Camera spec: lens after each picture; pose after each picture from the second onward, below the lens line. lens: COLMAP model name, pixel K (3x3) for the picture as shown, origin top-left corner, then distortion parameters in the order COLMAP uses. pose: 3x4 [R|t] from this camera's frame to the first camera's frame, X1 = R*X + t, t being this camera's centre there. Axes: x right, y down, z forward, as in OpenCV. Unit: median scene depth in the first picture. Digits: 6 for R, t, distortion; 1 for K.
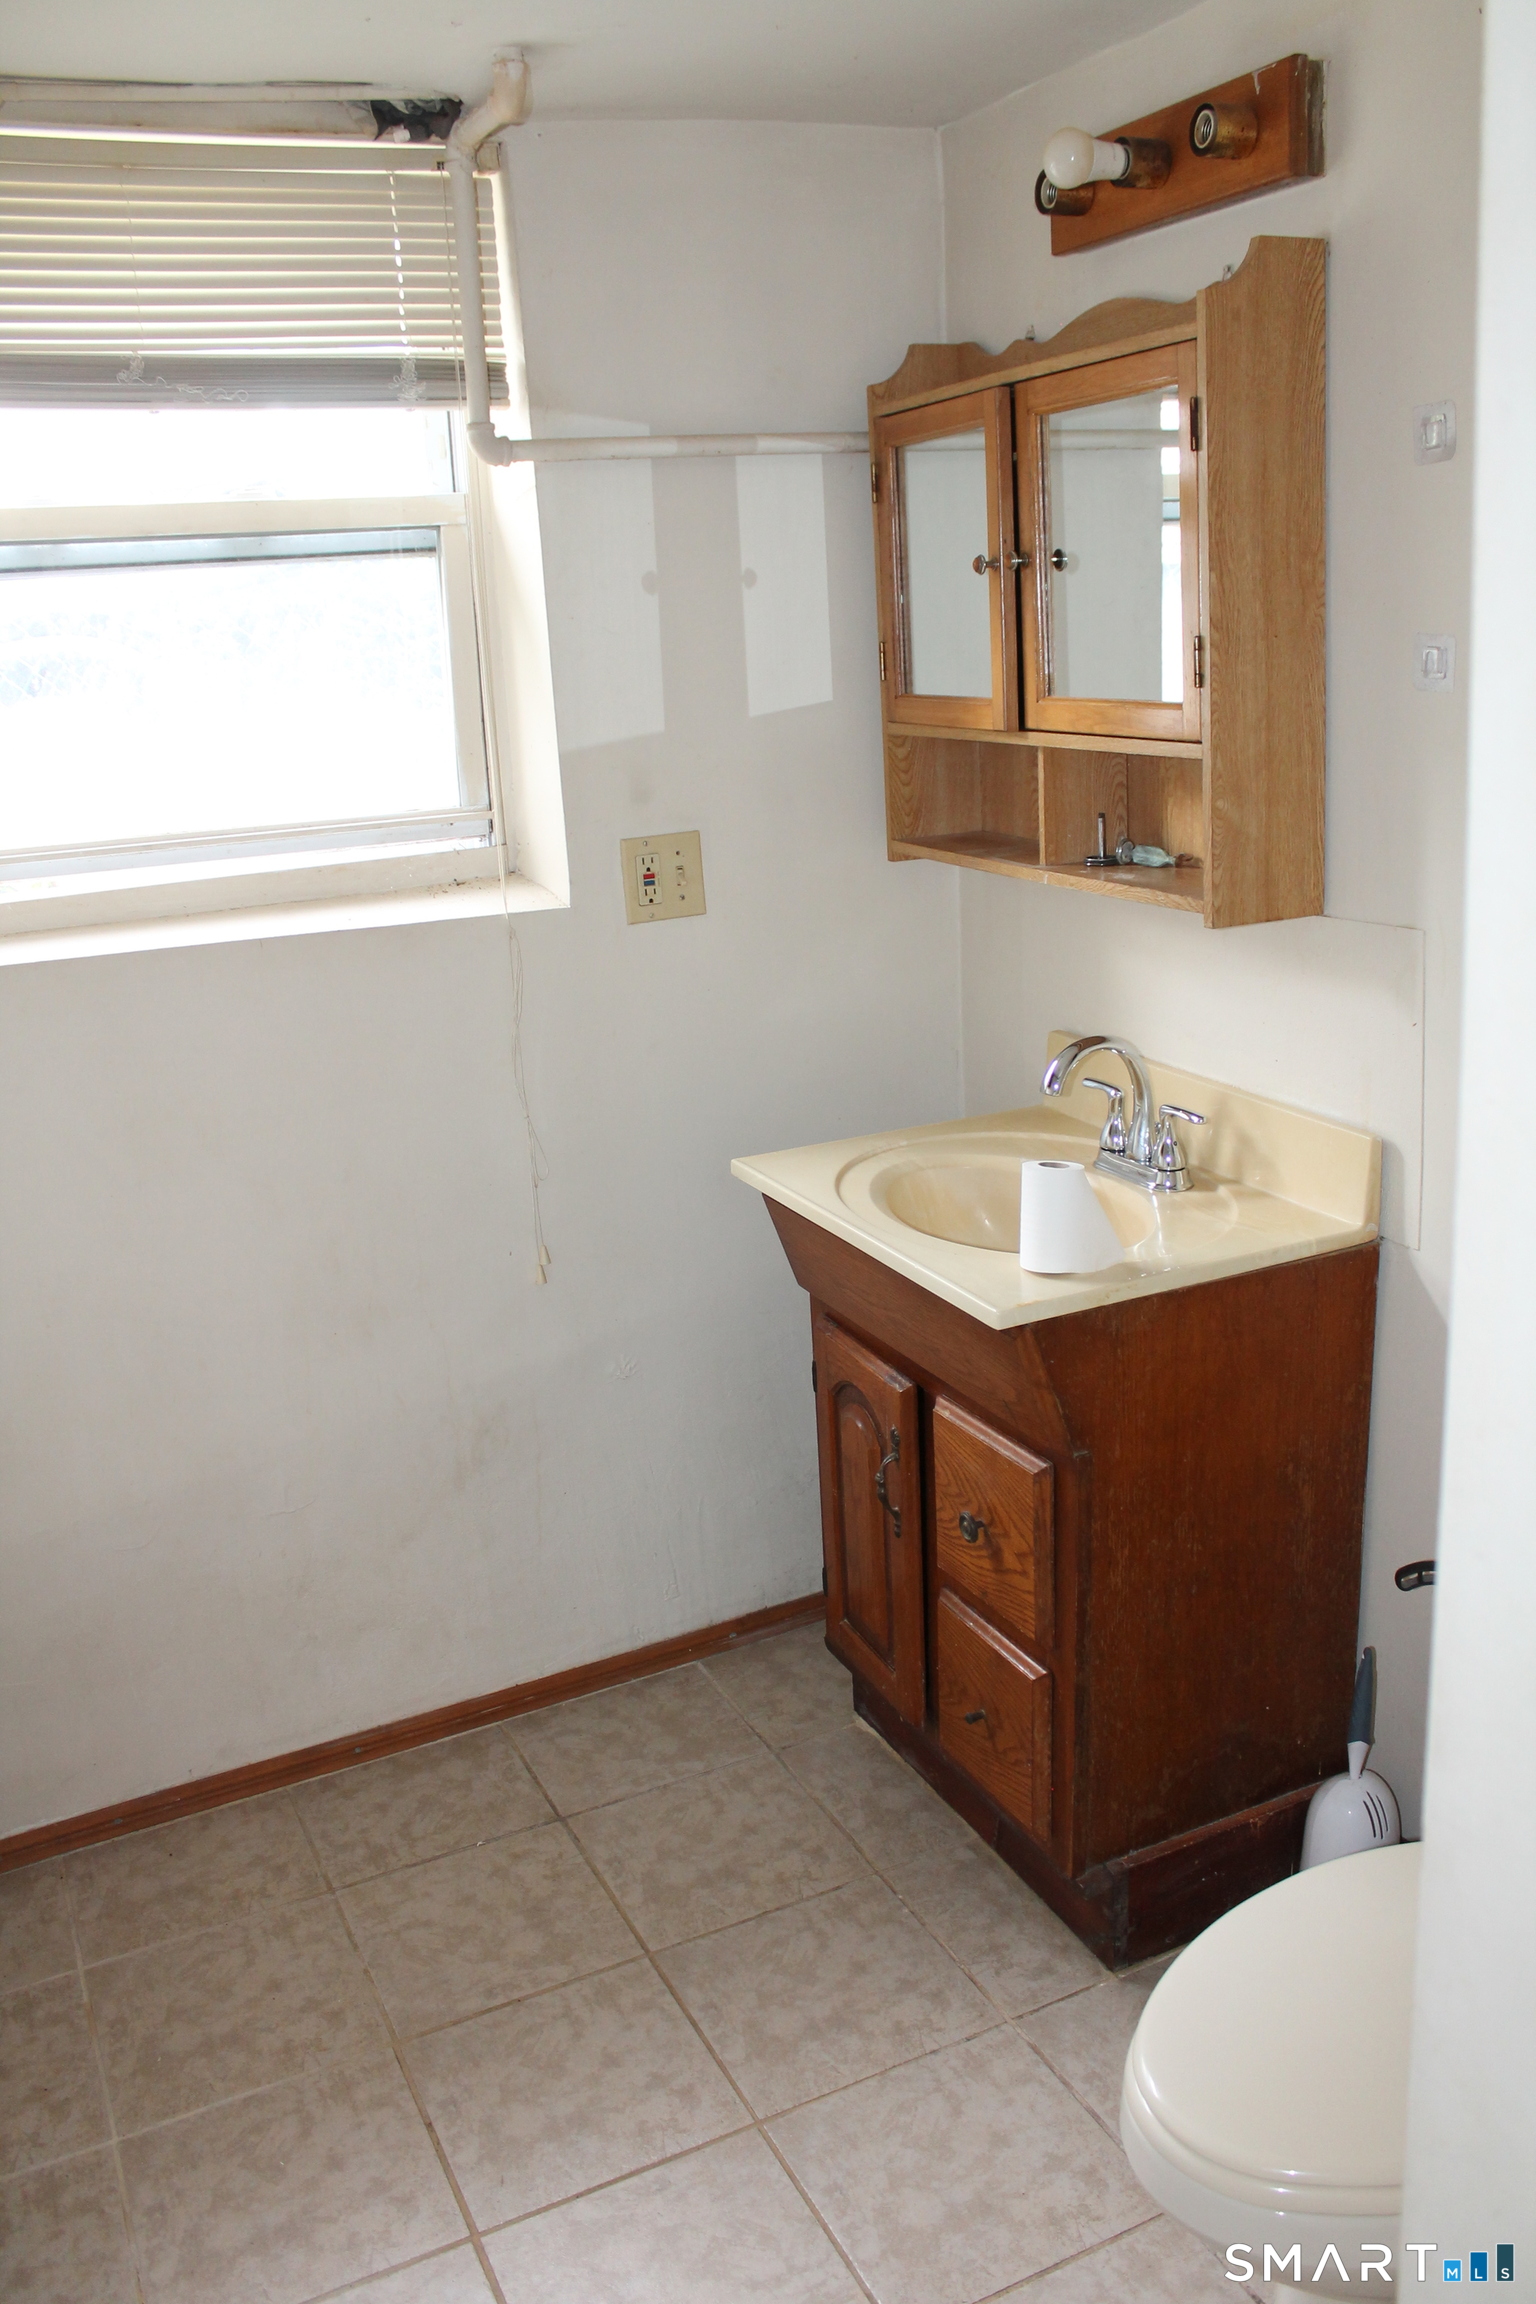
lens RADIAL K [[1892.2, 0, 772.1], [0, 1892.2, 1135.4], [0, 0, 1]] dist [-0.164322, 0.136915]
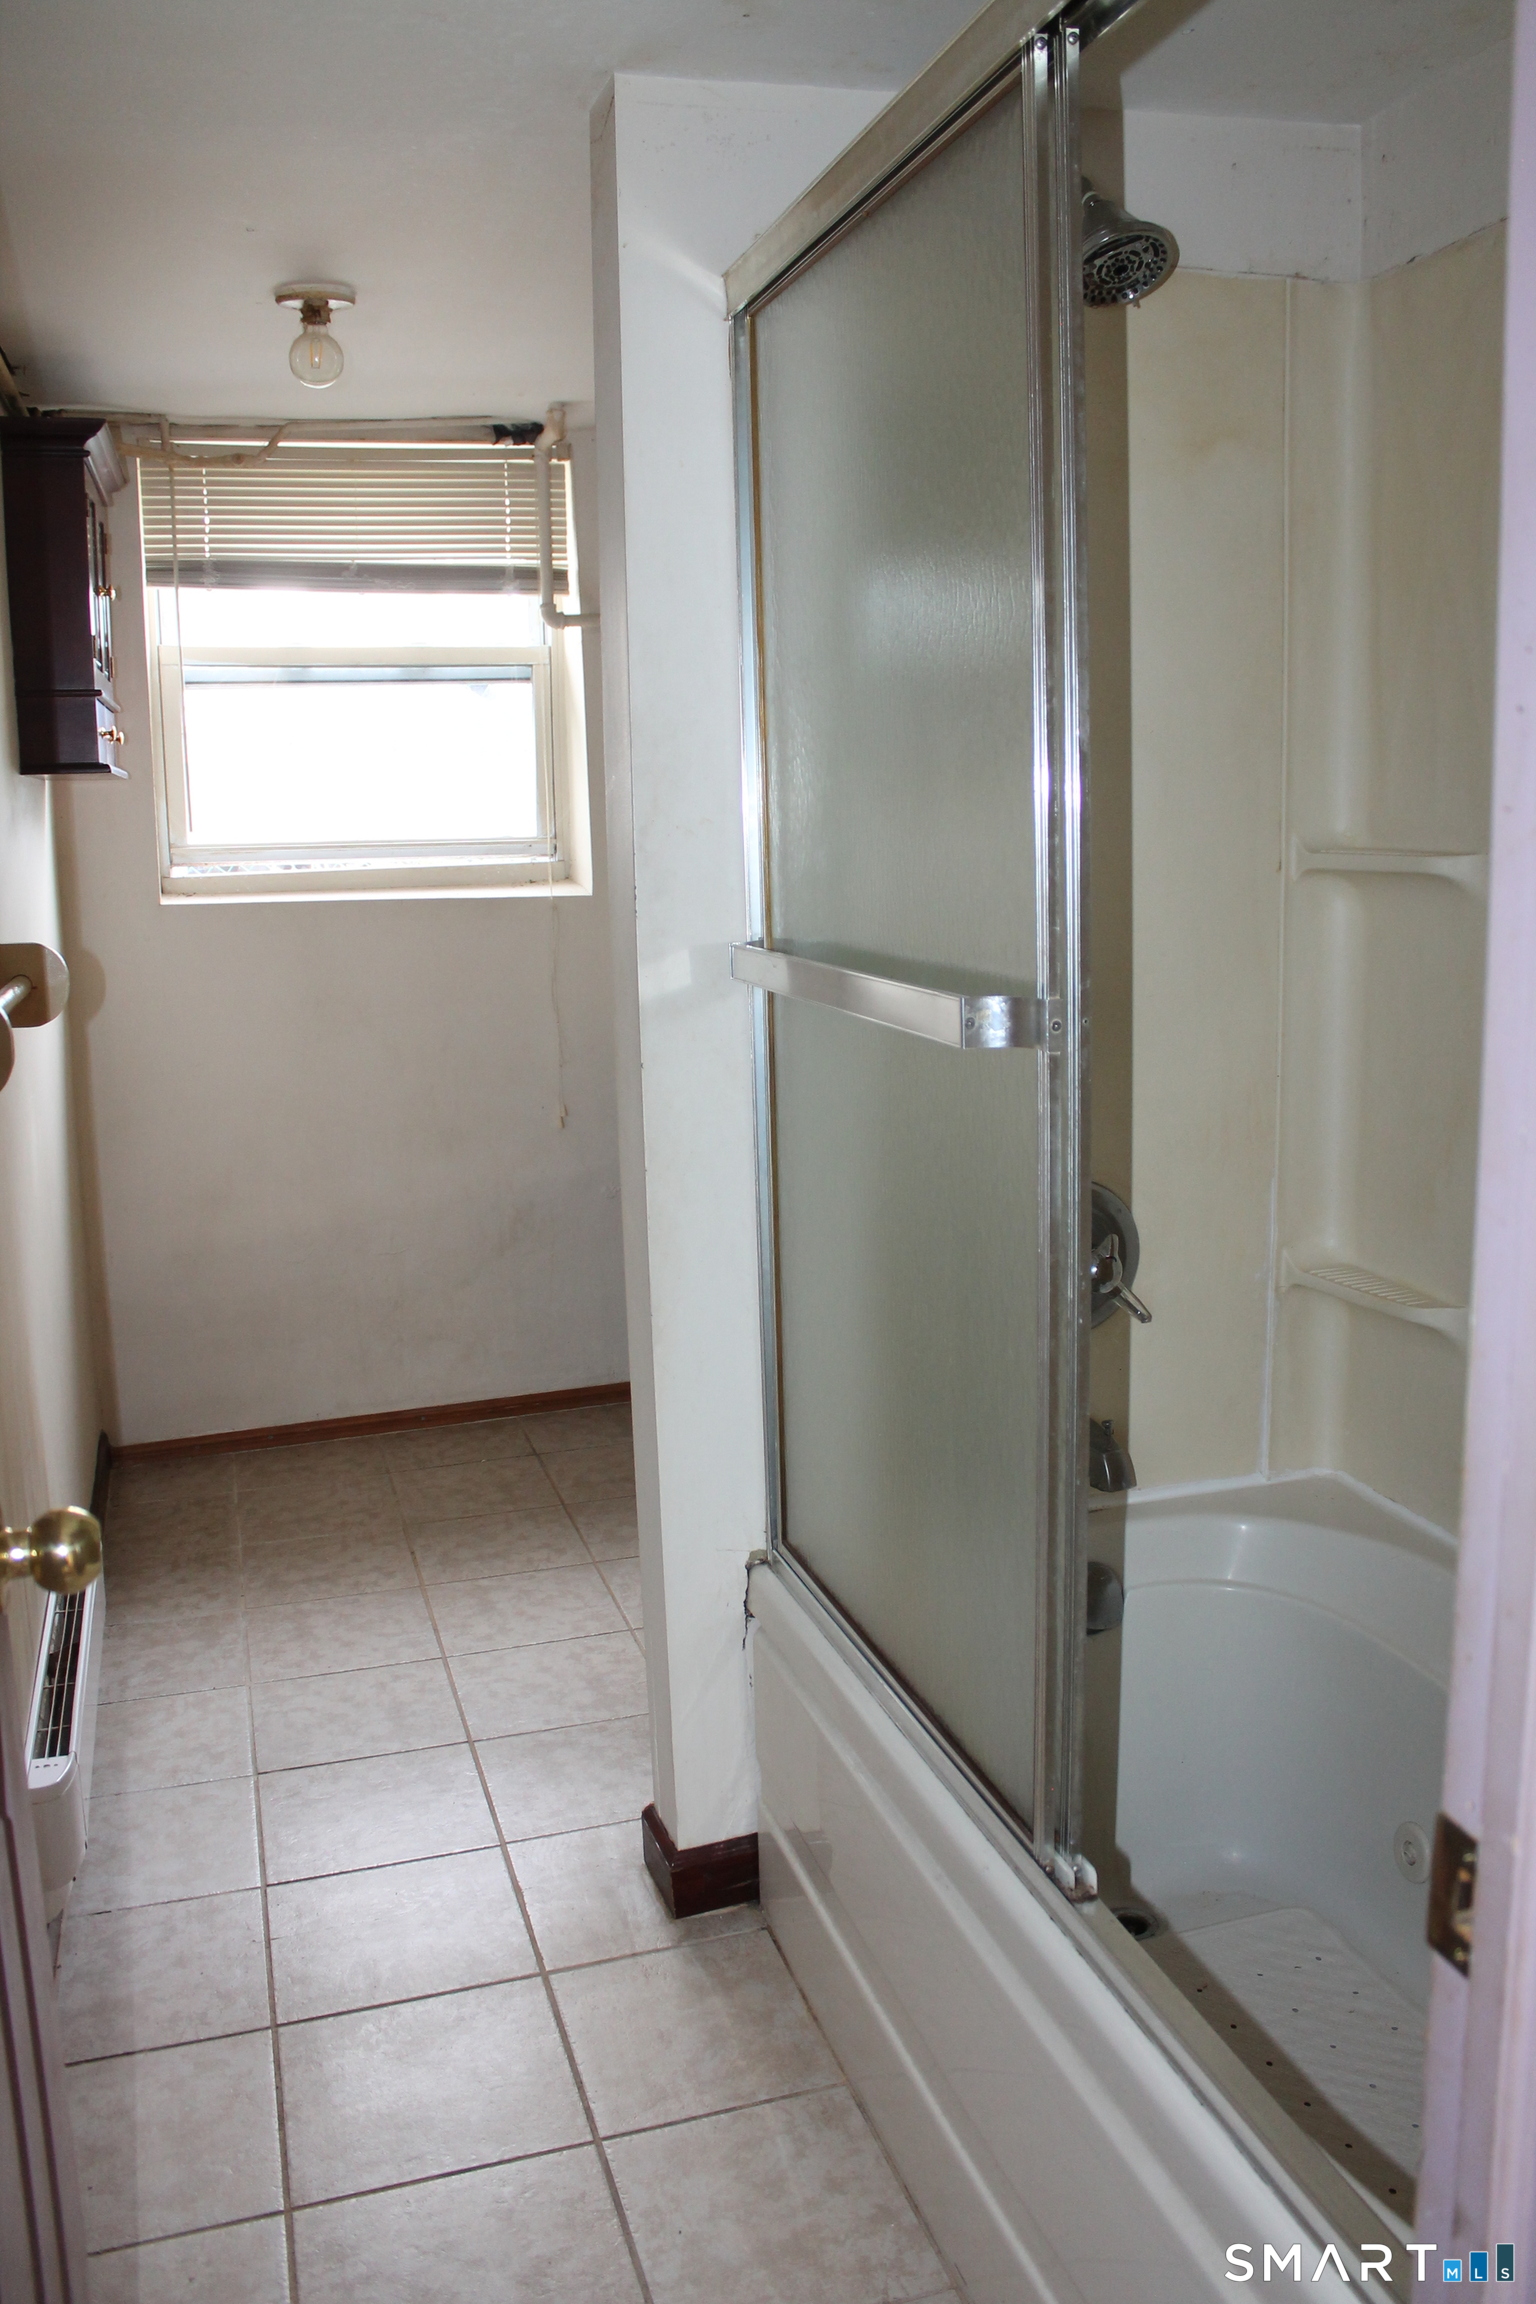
lens RADIAL K [[1892.2, 0, 772.1], [0, 1892.2, 1135.4], [0, 0, 1]] dist [-0.164322, 0.136915]
pose [[0.987428, 0.055817, -0.147888, 0.330594], [-0.069097, 0.993876, -0.086230, 0.238187], [0.142170, 0.095364, 0.985238, -0.626246]]
